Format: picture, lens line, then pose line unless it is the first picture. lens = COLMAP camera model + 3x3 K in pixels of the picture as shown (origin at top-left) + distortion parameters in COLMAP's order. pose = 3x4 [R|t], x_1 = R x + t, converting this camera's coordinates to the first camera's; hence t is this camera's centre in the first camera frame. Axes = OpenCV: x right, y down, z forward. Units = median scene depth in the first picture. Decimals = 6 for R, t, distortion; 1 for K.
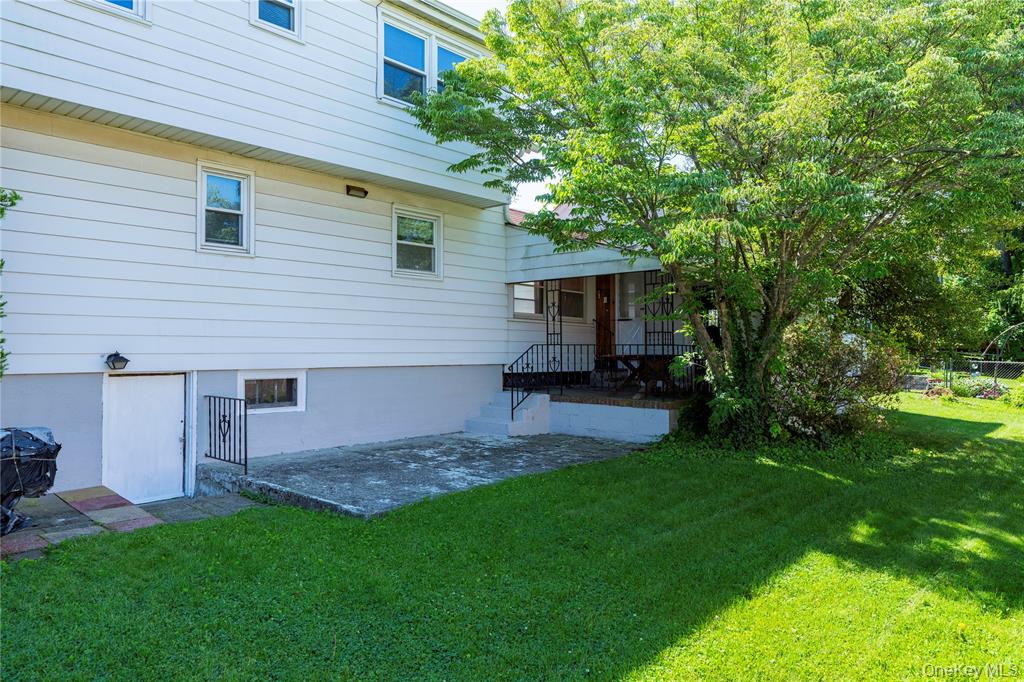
lens RADIAL K [[676.6, 0, 515.5], [0, 676.6, 346.1], [0, 0, 1]] dist [-0.004337, 0.001400]
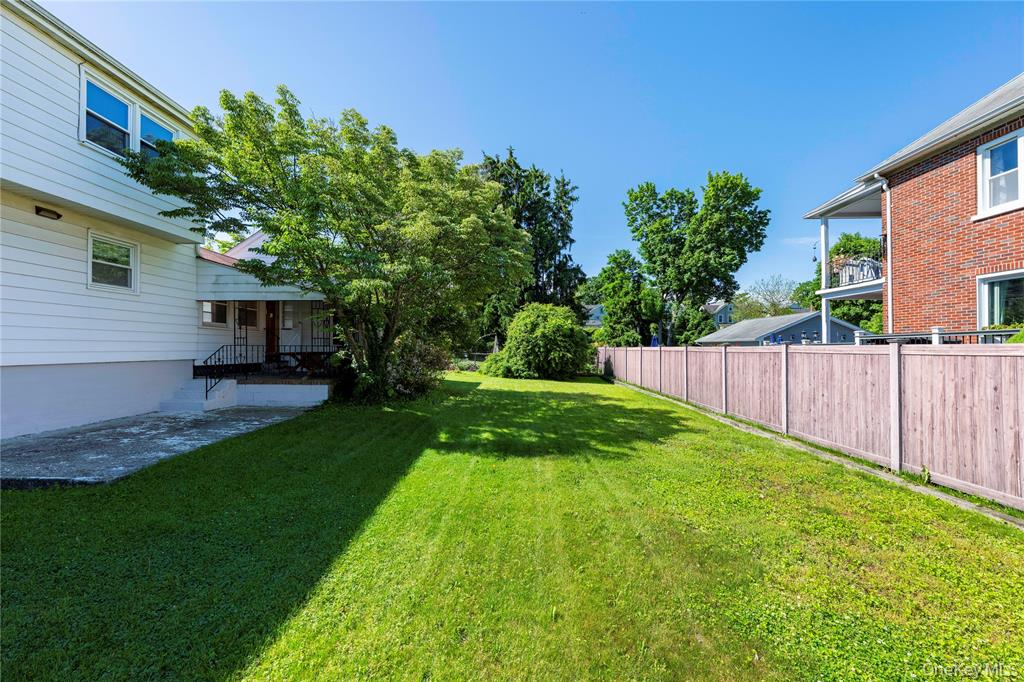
lens RADIAL K [[410.2, 0, 505.9], [0, 410.2, 344.1], [0, 0, 1]] dist [-0.001508, 0.000353]
pose [[0.751157, 0.005142, 0.660103, -0.118525], [-0.004878, 0.999986, -0.002239, -0.006870], [-0.660105, -0.001538, 0.751172, -0.052777]]
